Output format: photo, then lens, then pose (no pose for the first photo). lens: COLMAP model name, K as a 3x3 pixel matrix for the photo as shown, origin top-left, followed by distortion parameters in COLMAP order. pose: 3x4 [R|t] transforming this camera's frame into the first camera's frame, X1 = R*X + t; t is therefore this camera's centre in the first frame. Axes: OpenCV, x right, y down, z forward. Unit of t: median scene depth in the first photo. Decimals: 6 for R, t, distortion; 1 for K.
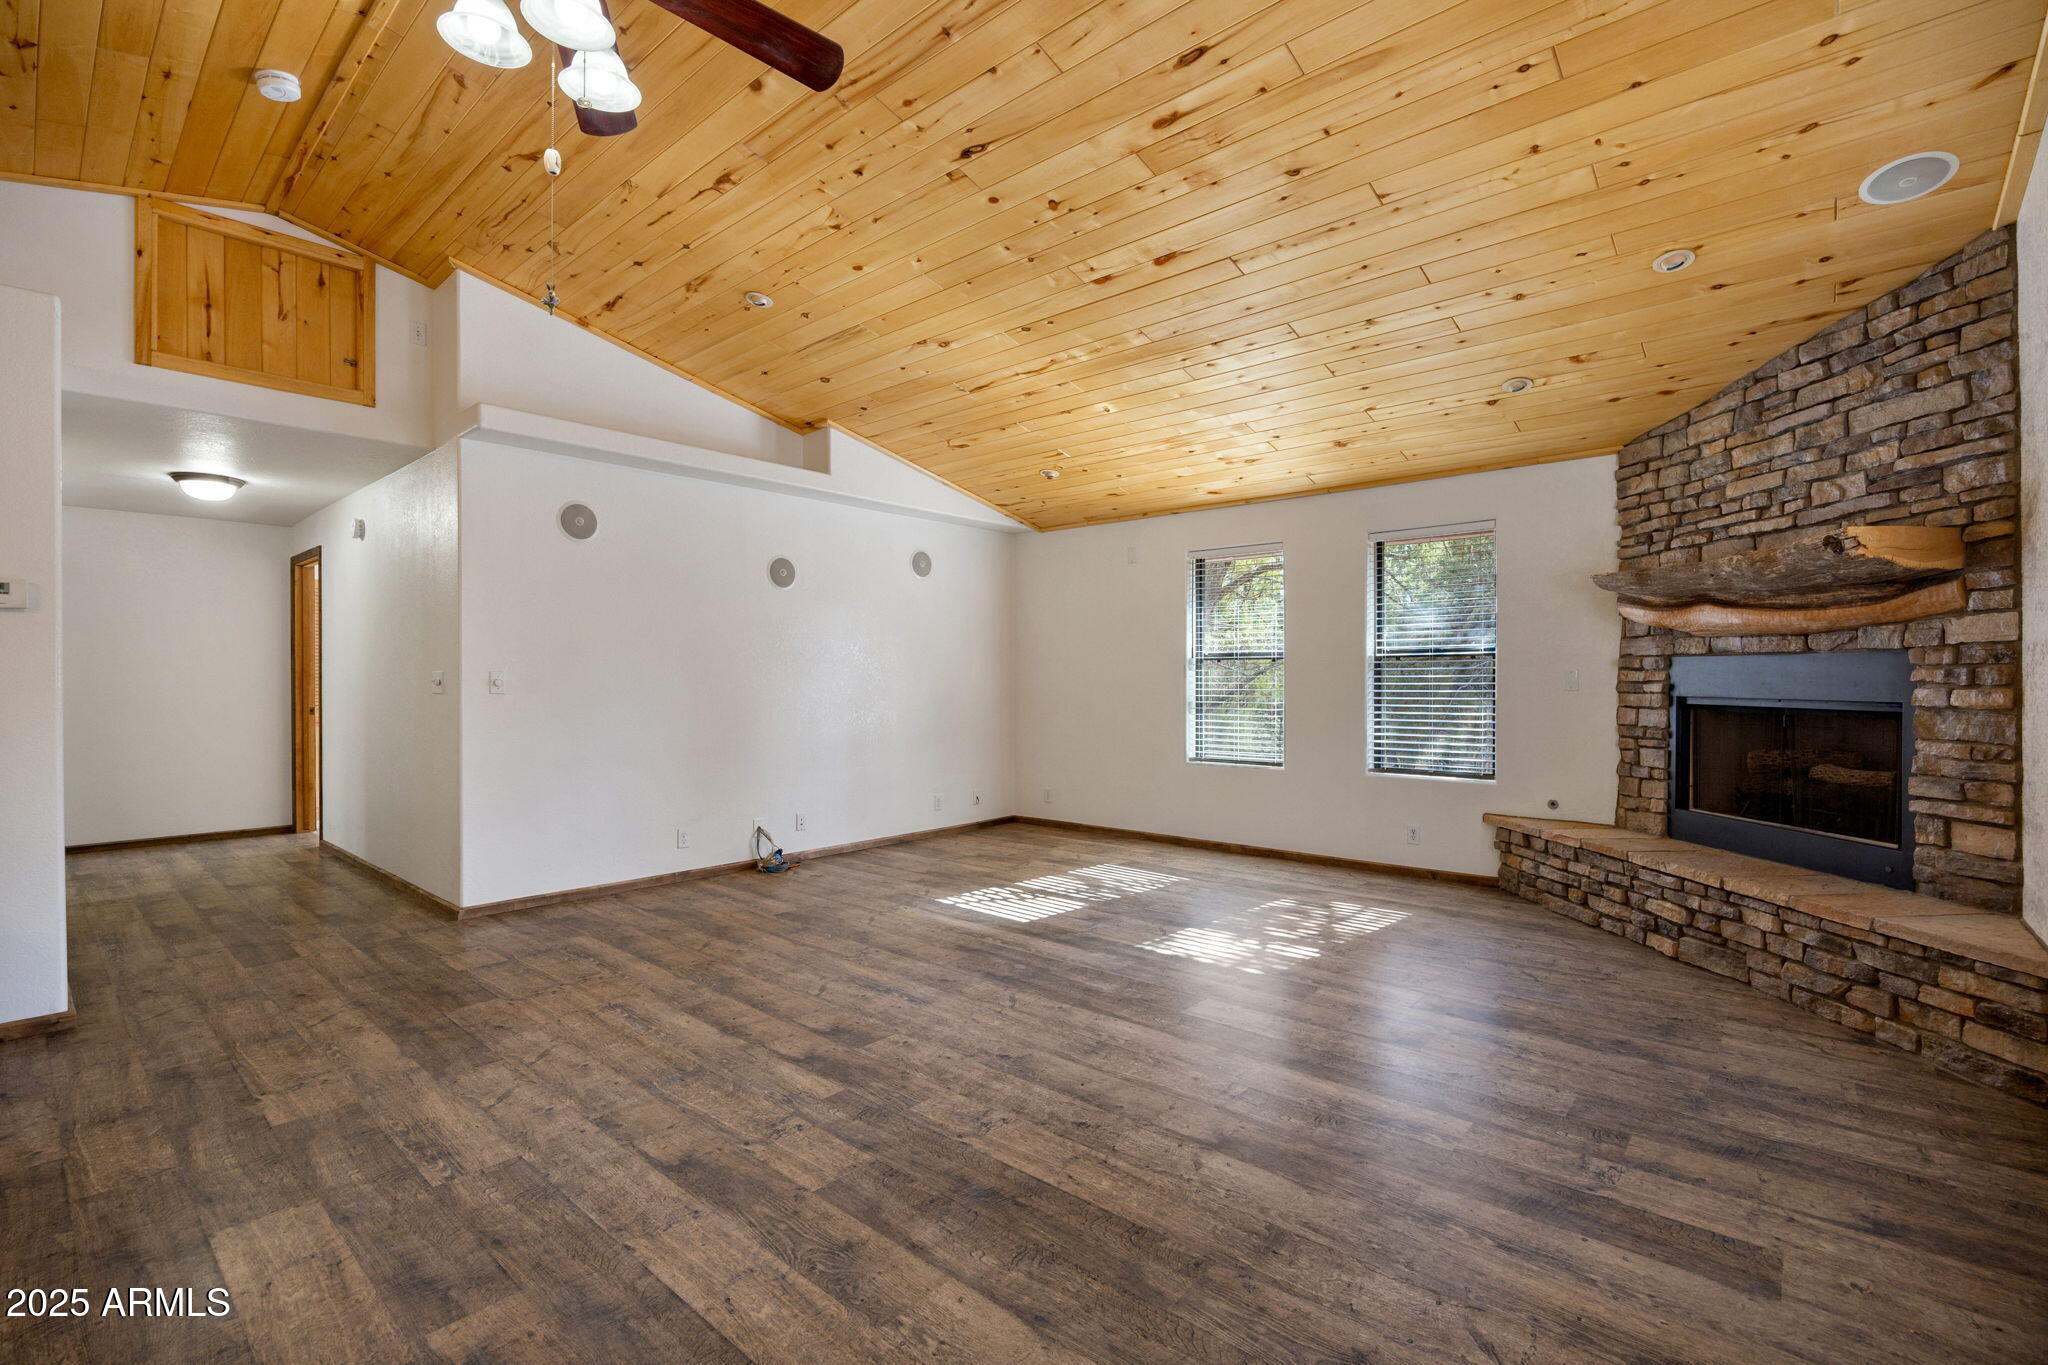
lens RADIAL K [[909.7, 0, 1037.9], [0, 909.7, 685.1], [0, 0, 1]] dist [-0.017118, 0.000311]
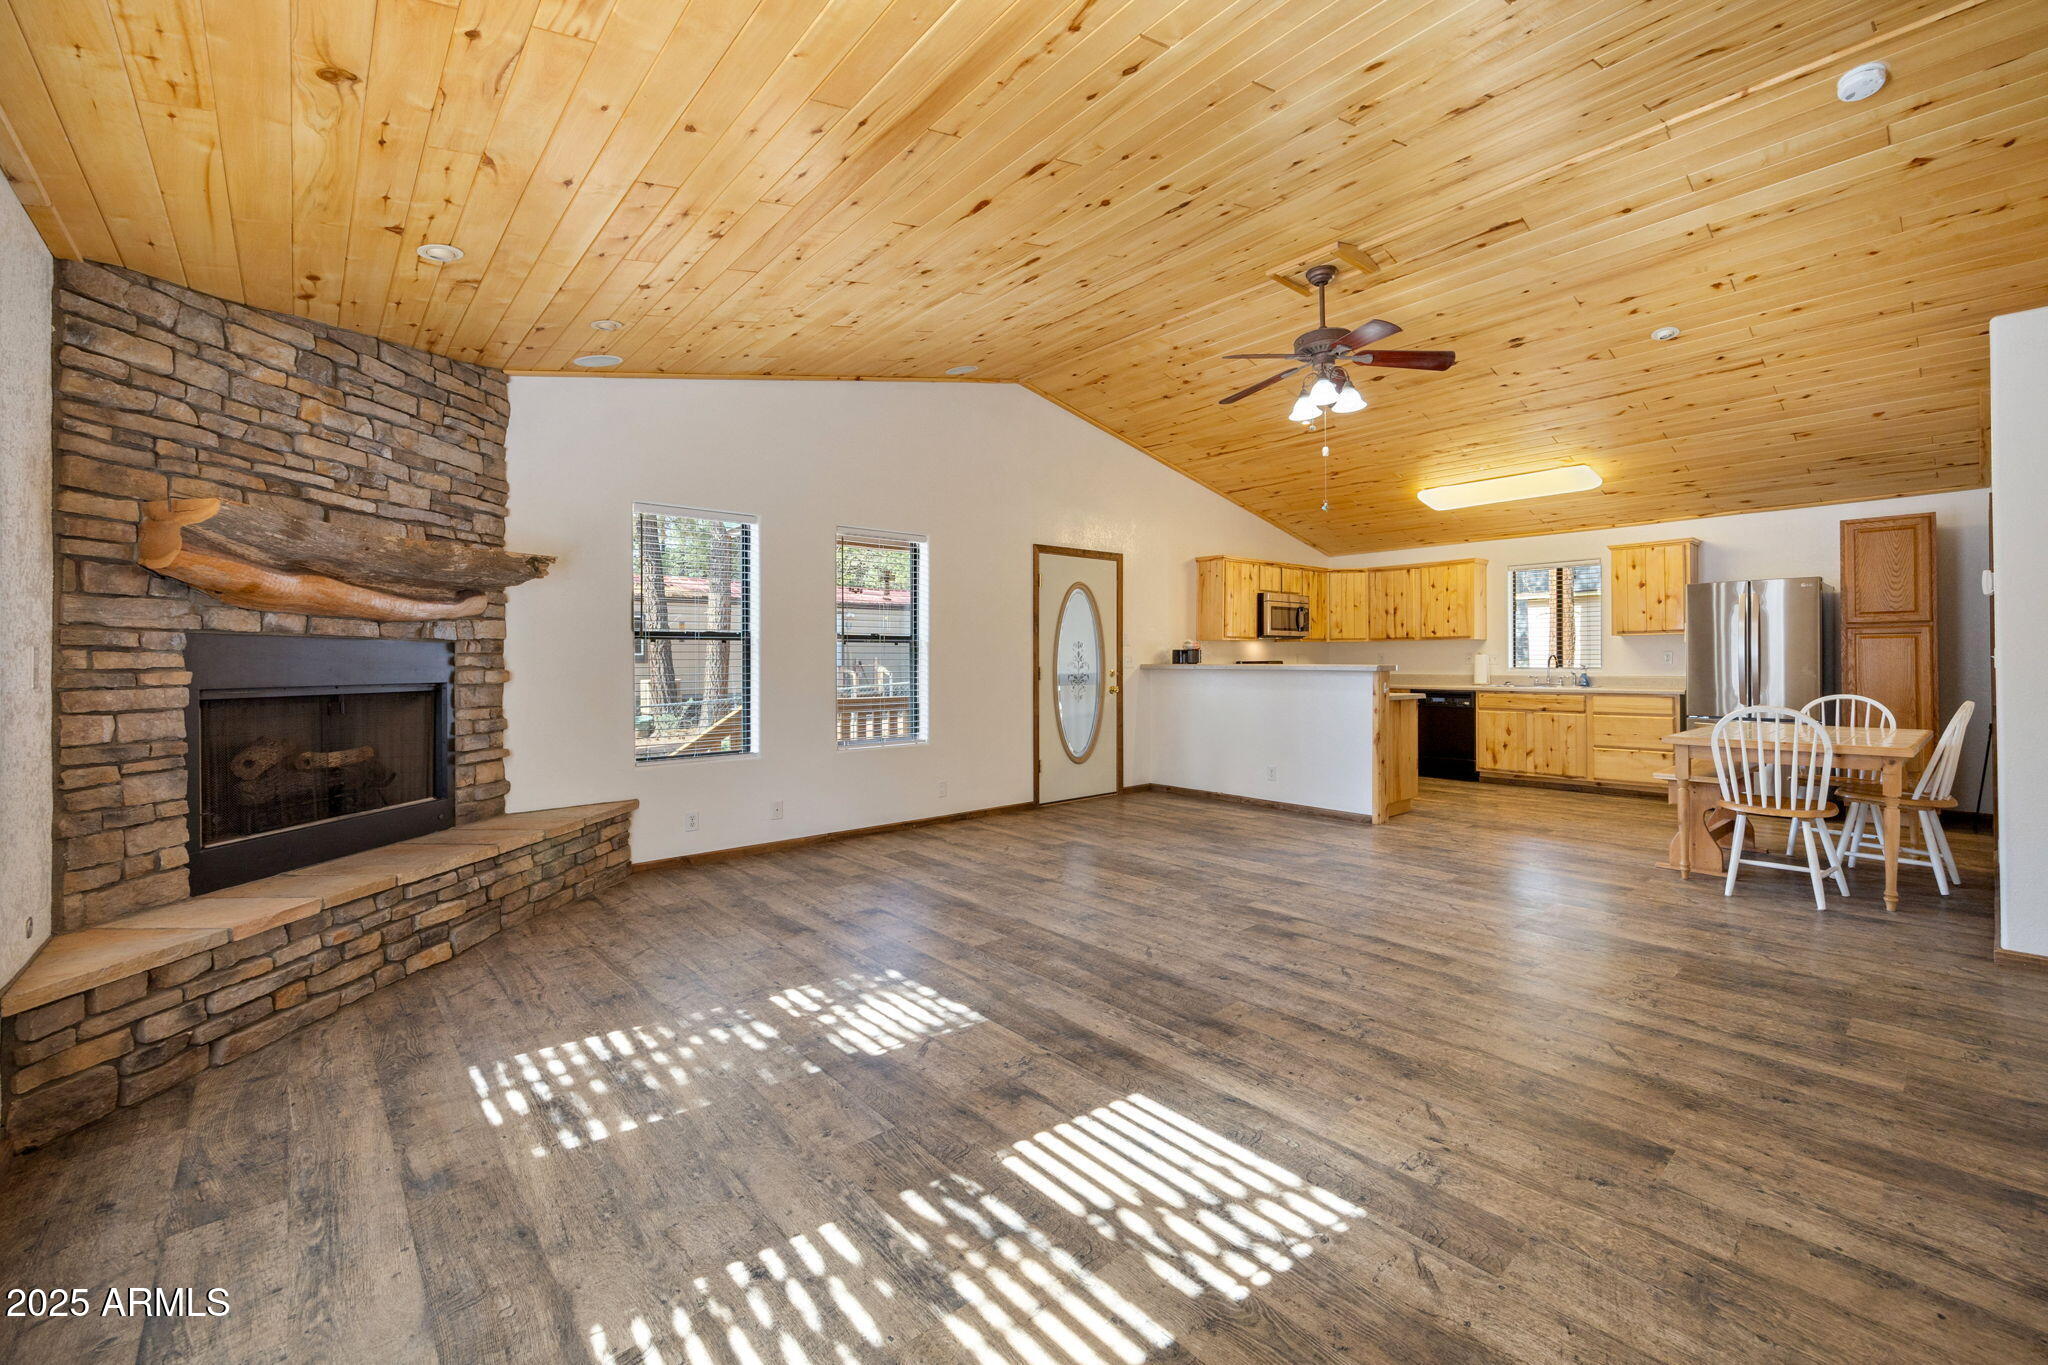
lens RADIAL K [[830.3, 0, 1055.6], [0, 830.3, 653.2], [0, 0, 1]] dist [0.009277, -0.000040]
pose [[-0.993591, 0.008844, 0.112692, -0.027534], [0.008536, 0.999958, -0.003212, -0.008951], [-0.112716, -0.002230, -0.993625, 1.736599]]
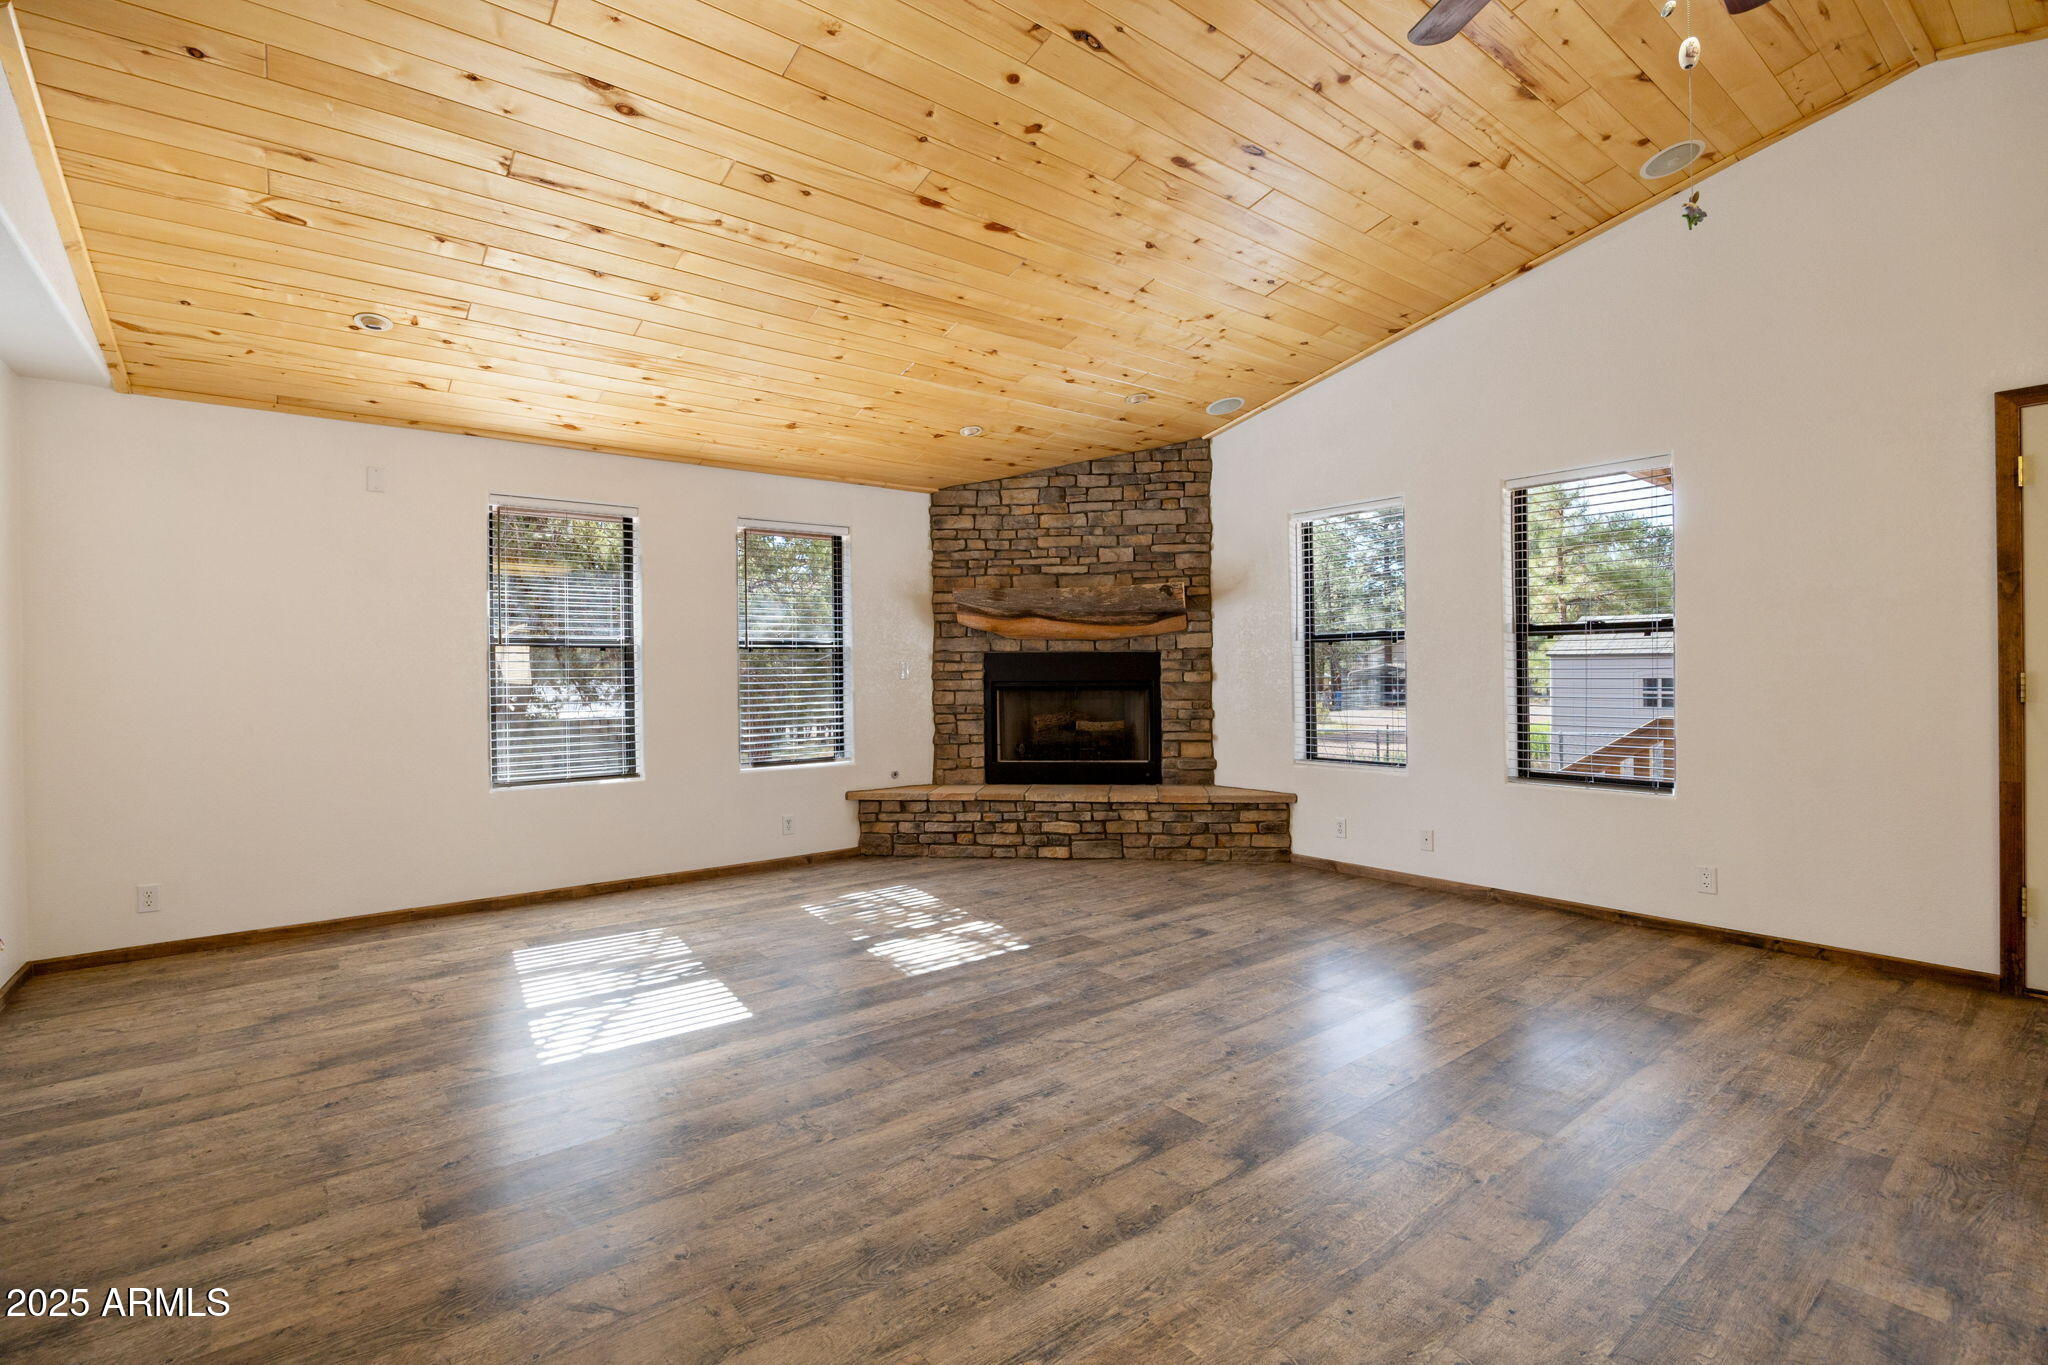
lens RADIAL K [[944.2, 0, 1019.2], [0, 944.2, 671.6], [0, 0, 1]] dist [-0.015148, 0.000164]
pose [[0.187087, -0.003268, 0.982338, -0.787372], [0.016472, 0.999864, 0.000189, -0.002247], [-0.982205, 0.016146, 0.187115, 0.757276]]
